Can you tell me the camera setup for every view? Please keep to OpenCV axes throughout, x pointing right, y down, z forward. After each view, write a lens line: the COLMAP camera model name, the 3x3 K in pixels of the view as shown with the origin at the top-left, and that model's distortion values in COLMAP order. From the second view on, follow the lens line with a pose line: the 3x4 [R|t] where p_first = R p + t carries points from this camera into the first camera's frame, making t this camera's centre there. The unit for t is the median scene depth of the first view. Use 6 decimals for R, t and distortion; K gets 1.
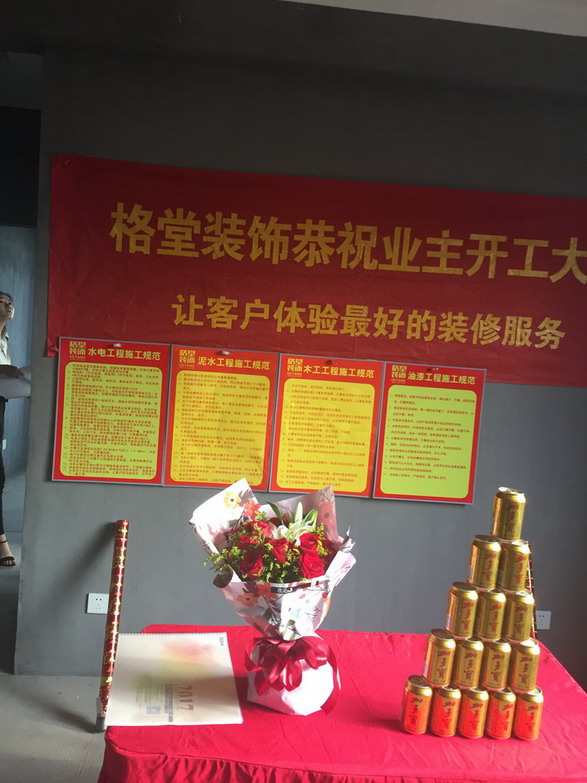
lens RADIAL K [[664.8, 0, 285.2], [0, 664.8, 389.3], [0, 0, 1]] dist [0.074464, -0.100221]
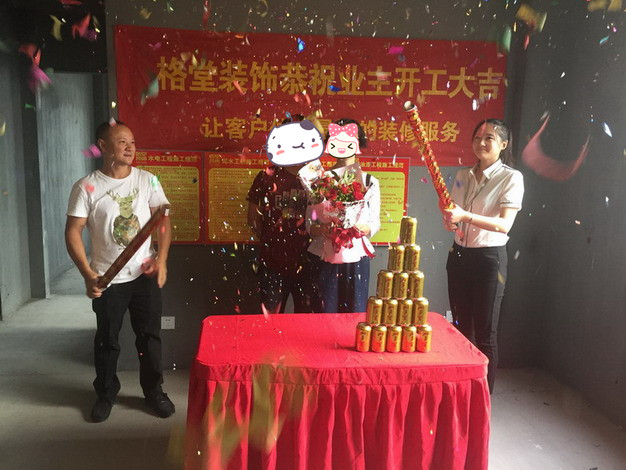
lens RADIAL K [[531.5, 0, 313.0], [0, 531.5, 235.0], [0, 0, 1]] dist [0.074464, -0.100221]
pose [[0.996489, -0.060272, 0.058107, -0.005017], [0.055520, 0.995232, 0.080197, 0.039234], [-0.062663, -0.076690, 0.995084, -0.236378]]
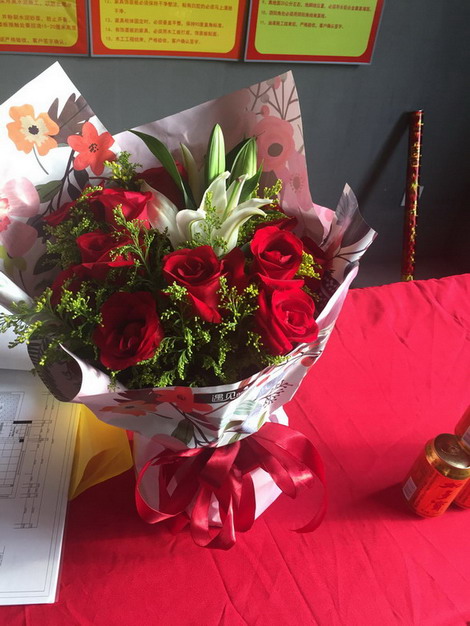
lens RADIAL K [[529.4, 0, 243.9], [0, 529.4, 312.0], [0, 0, 1]] dist [0.082495, -0.114111]
pose [[0.967393, -0.134938, 0.214342, -0.028024], [-0.017744, 0.808080, 0.588805, 0.045973], [-0.252658, -0.573409, 0.779337, 0.429891]]
